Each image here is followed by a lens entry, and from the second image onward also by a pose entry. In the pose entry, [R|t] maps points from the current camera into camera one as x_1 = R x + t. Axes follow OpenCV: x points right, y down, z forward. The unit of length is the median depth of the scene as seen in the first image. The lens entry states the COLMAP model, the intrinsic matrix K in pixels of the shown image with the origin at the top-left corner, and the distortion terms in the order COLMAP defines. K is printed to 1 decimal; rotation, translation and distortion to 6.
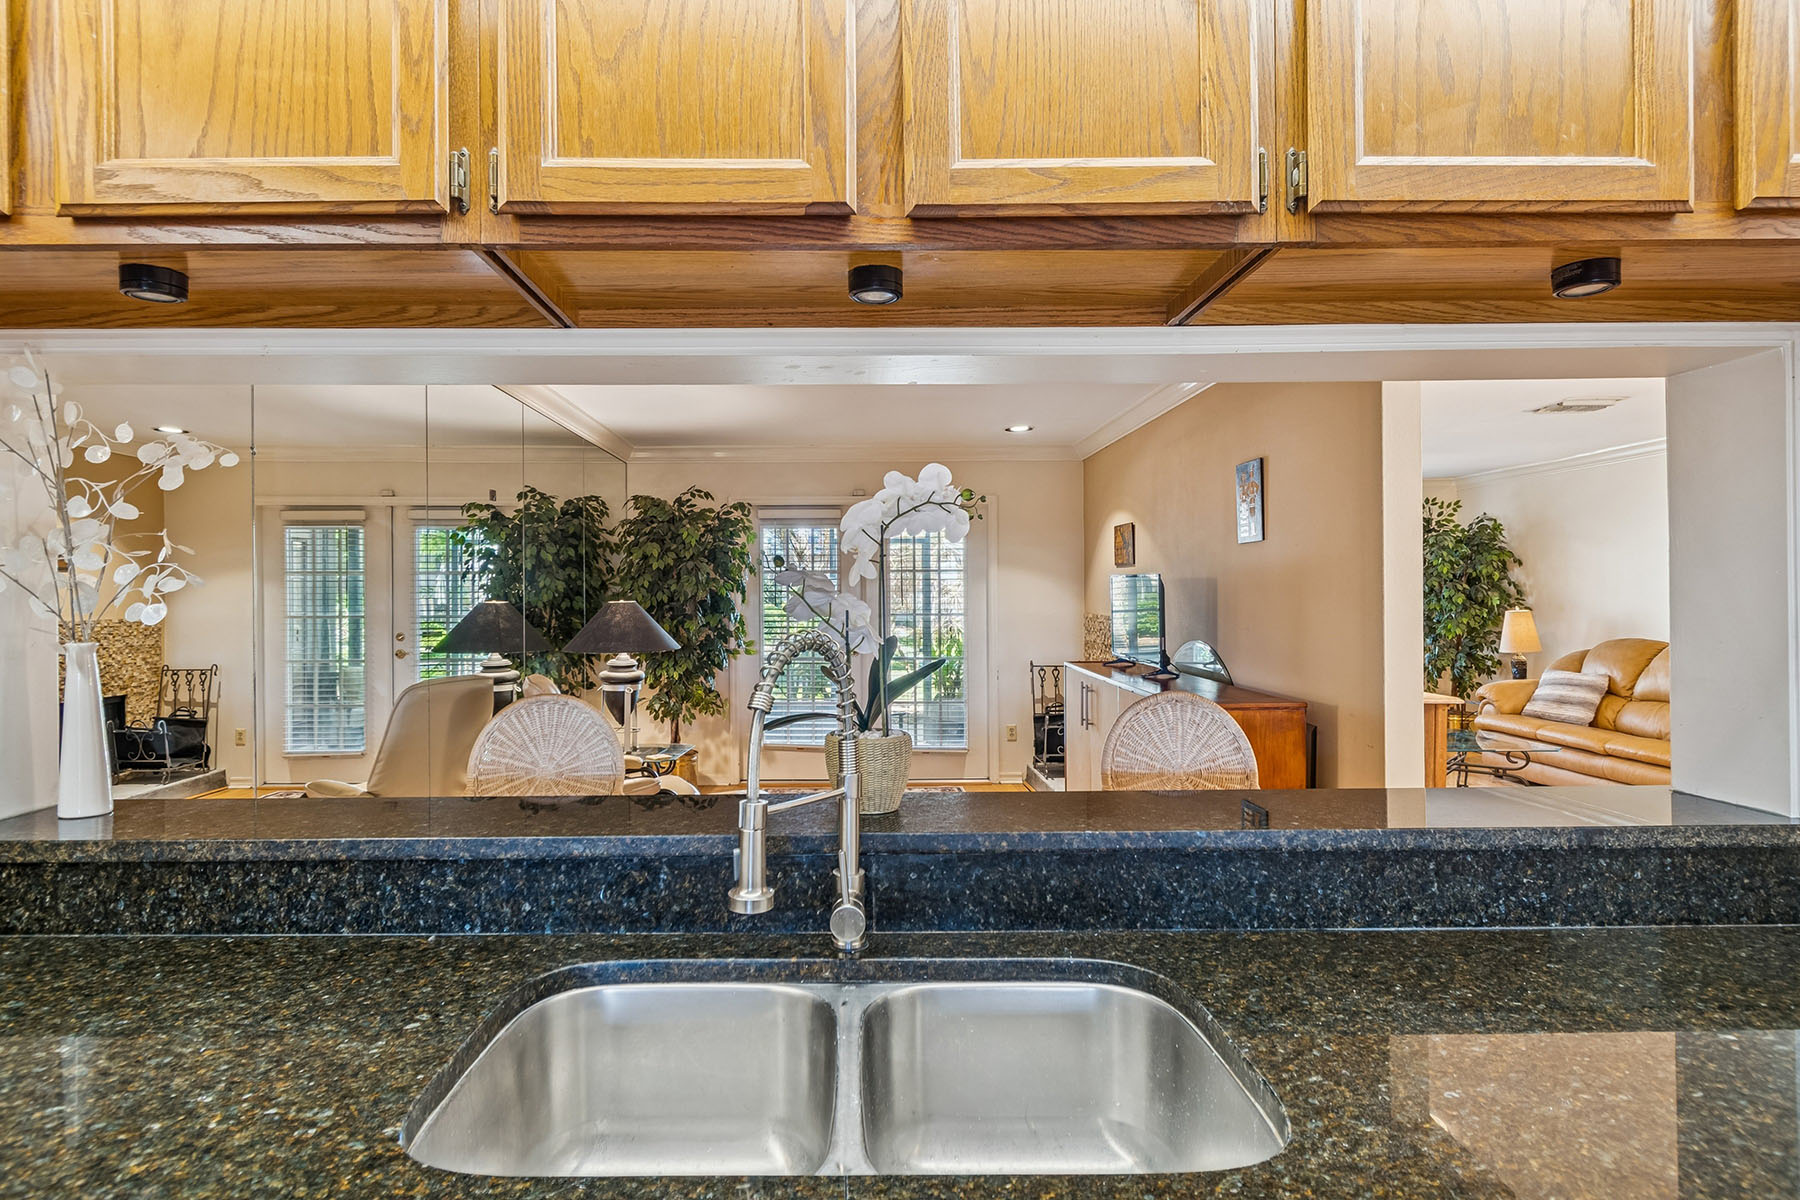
lens RADIAL K [[914.1, 0, 858.6], [0, 914.1, 576.6], [0, 0, 1]] dist [0.001896, 0.000114]
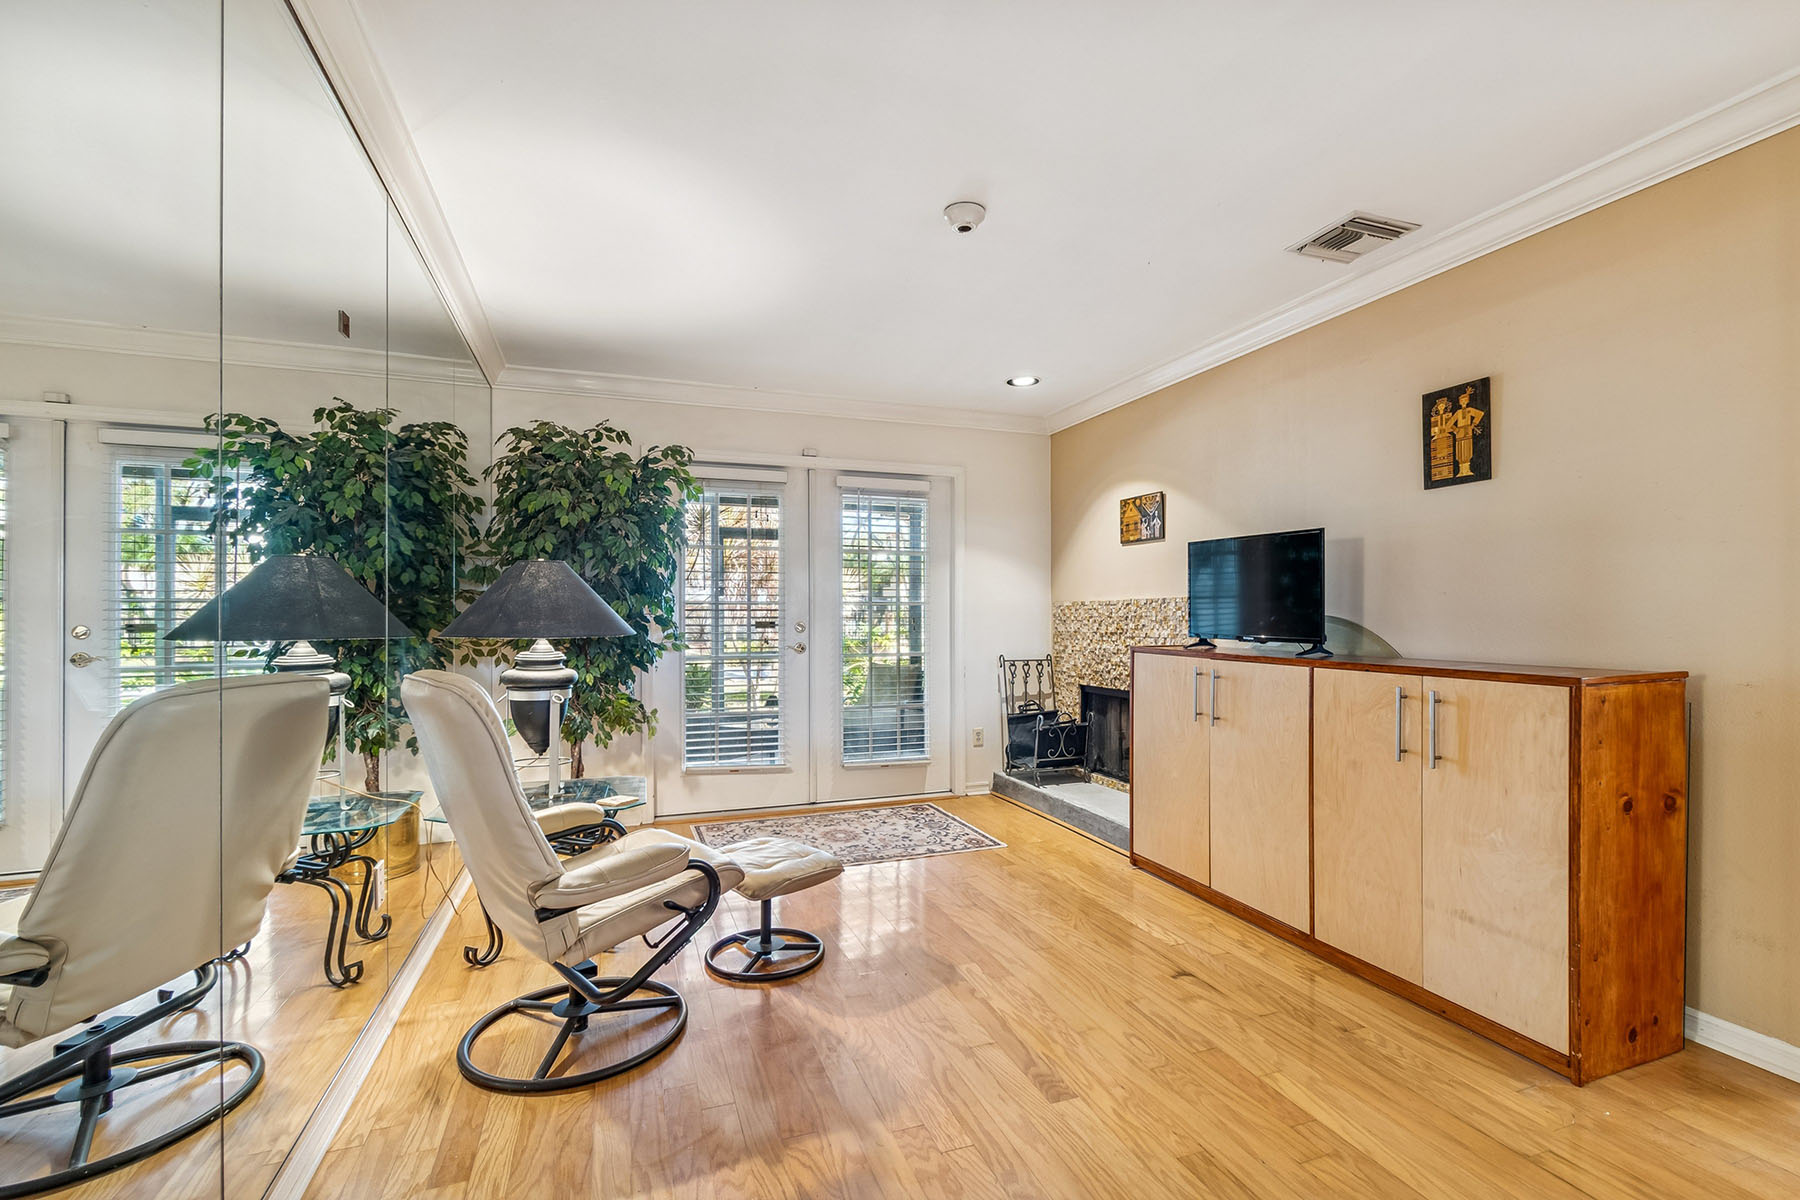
lens RADIAL K [[807.6, 0, 912.5], [0, 807.6, 604.0], [0, 0, 1]] dist [0.003817, 0.000215]
pose [[0.939282, 0.007031, 0.343075, -0.172179], [-0.007617, 0.999971, 0.000362, 0.045770], [-0.343063, -0.002953, 0.939308, 0.312491]]
